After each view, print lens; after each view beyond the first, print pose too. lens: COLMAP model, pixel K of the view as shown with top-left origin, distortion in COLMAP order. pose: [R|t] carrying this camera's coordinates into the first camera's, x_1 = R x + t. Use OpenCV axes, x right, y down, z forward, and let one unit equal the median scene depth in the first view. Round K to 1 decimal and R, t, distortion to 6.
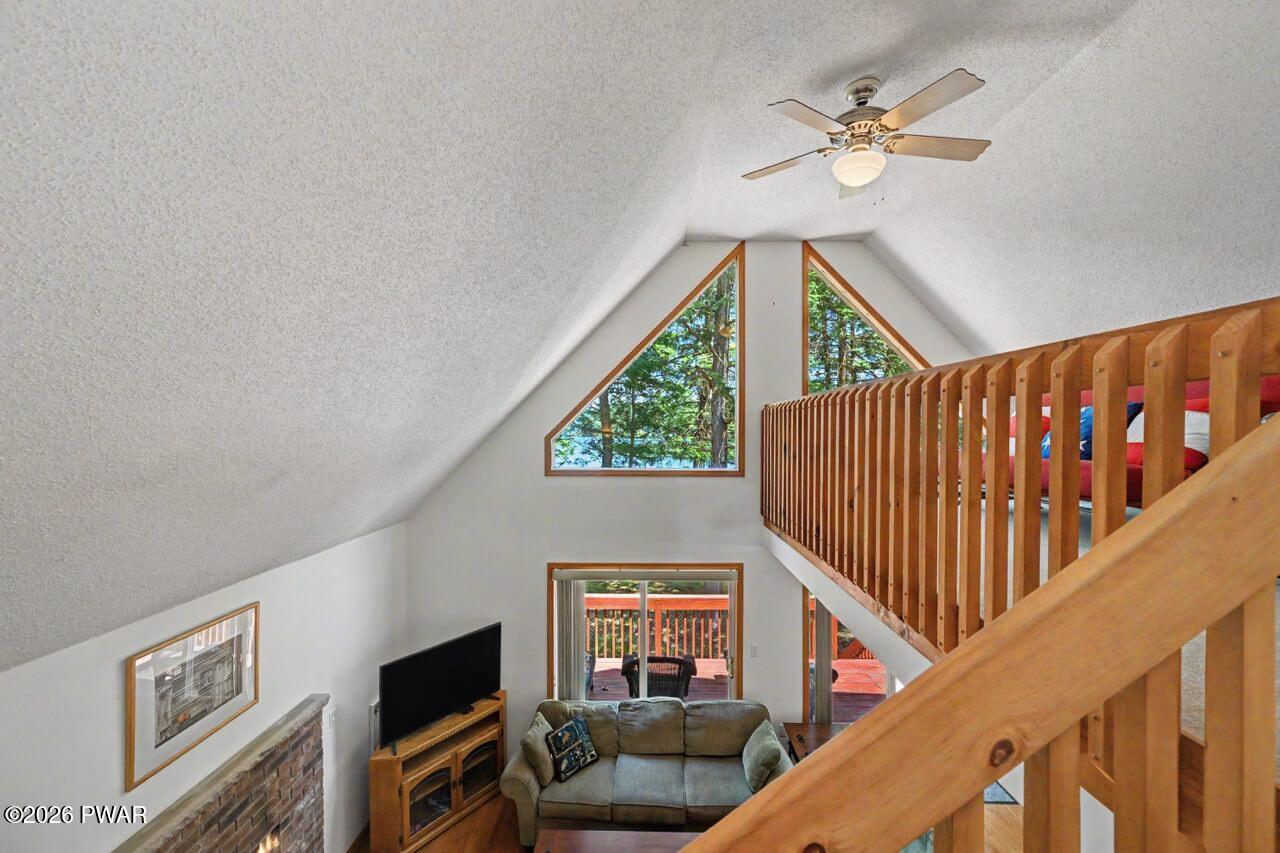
lens RADIAL K [[515.6, 0, 640.0], [0, 515.6, 426.5], [0, 0, 1]] dist [0.013157, 0.000061]
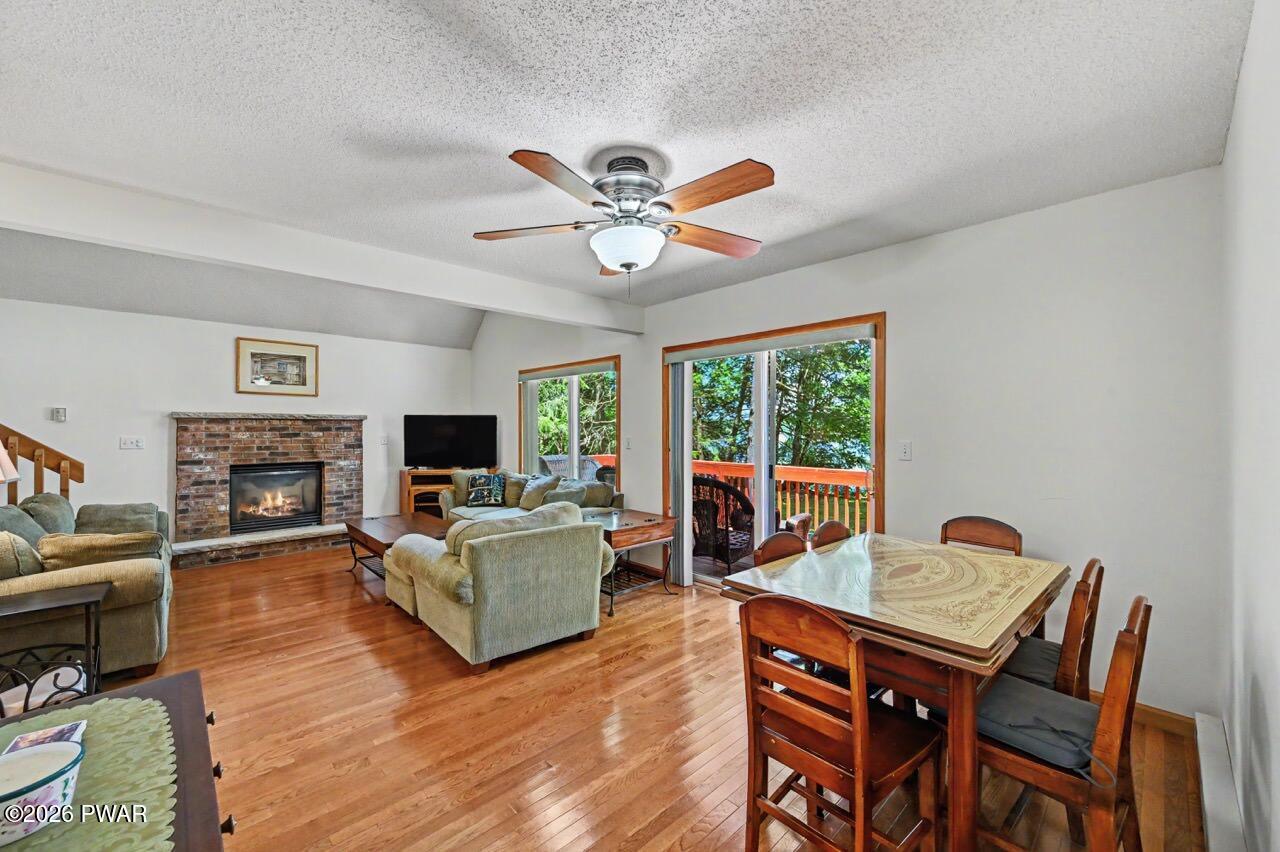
lens RADIAL K [[515.6, 0, 640.0], [0, 515.6, 426.0], [0, 0, 1]] dist [0.013157, 0.000061]
pose [[0.706922, 0.000367, -0.707292, 1.100773], [-0.010502, 0.999895, -0.009979, 0.495302], [0.707214, 0.014482, 0.706851, 0.385536]]
